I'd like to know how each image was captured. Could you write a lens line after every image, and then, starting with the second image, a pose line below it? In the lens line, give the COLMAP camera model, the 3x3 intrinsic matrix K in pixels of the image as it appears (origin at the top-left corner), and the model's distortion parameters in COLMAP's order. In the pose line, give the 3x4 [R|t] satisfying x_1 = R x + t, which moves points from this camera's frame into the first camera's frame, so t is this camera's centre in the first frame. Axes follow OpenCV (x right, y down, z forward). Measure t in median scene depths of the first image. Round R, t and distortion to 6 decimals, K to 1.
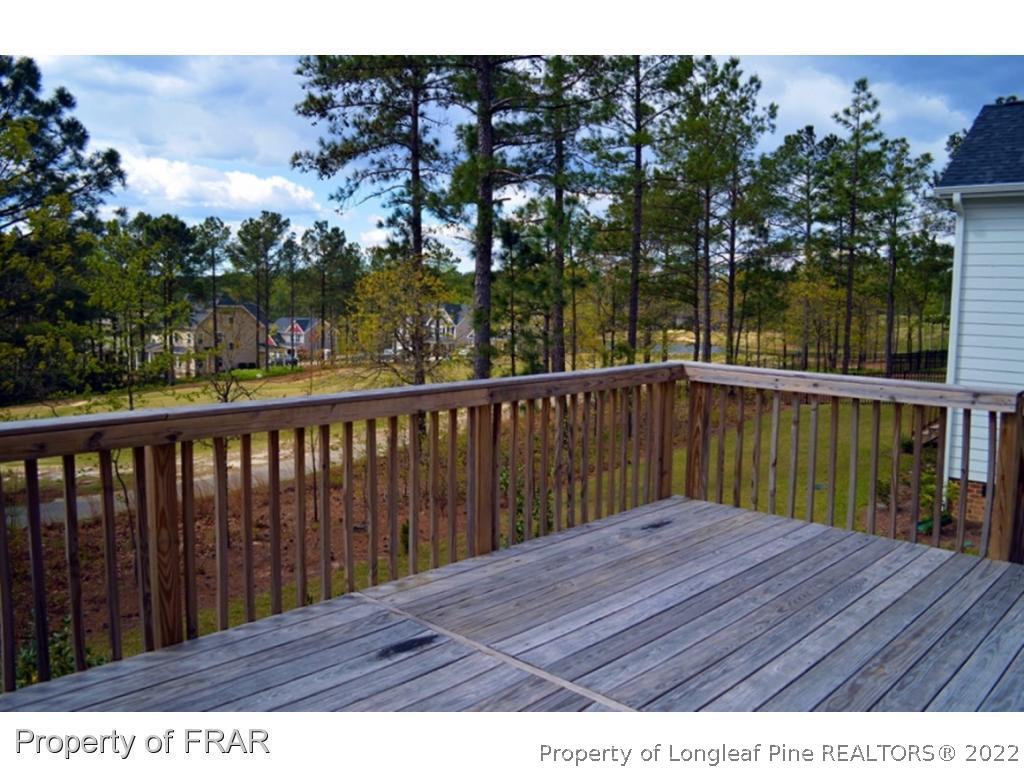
lens RADIAL K [[822.5, 0, 513.7], [0, 822.5, 378.4], [0, 0, 1]] dist [-0.077456, 0.003874]
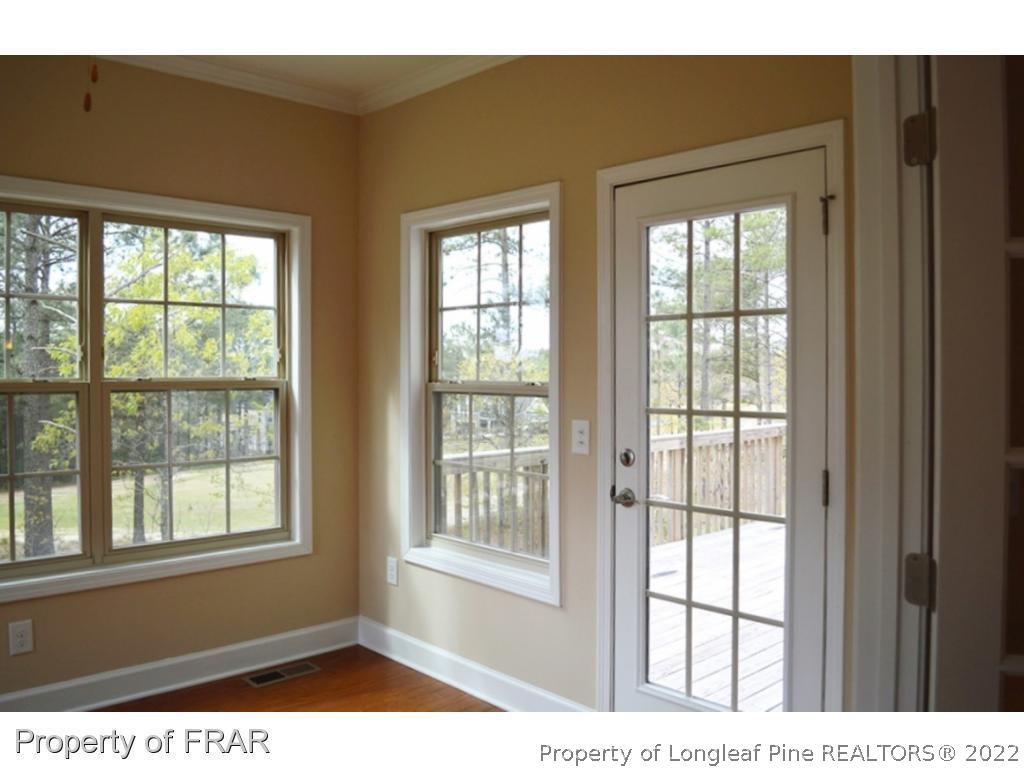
lens RADIAL K [[822.5, 0, 508.8], [0, 822.5, 392.1], [0, 0, 1]] dist [-0.077456, 0.003874]
pose [[0.998465, -0.013341, -0.053761, -0.048122], [0.009181, 0.996998, -0.076886, 0.006751], [0.054625, 0.076274, 0.995589, -0.091942]]
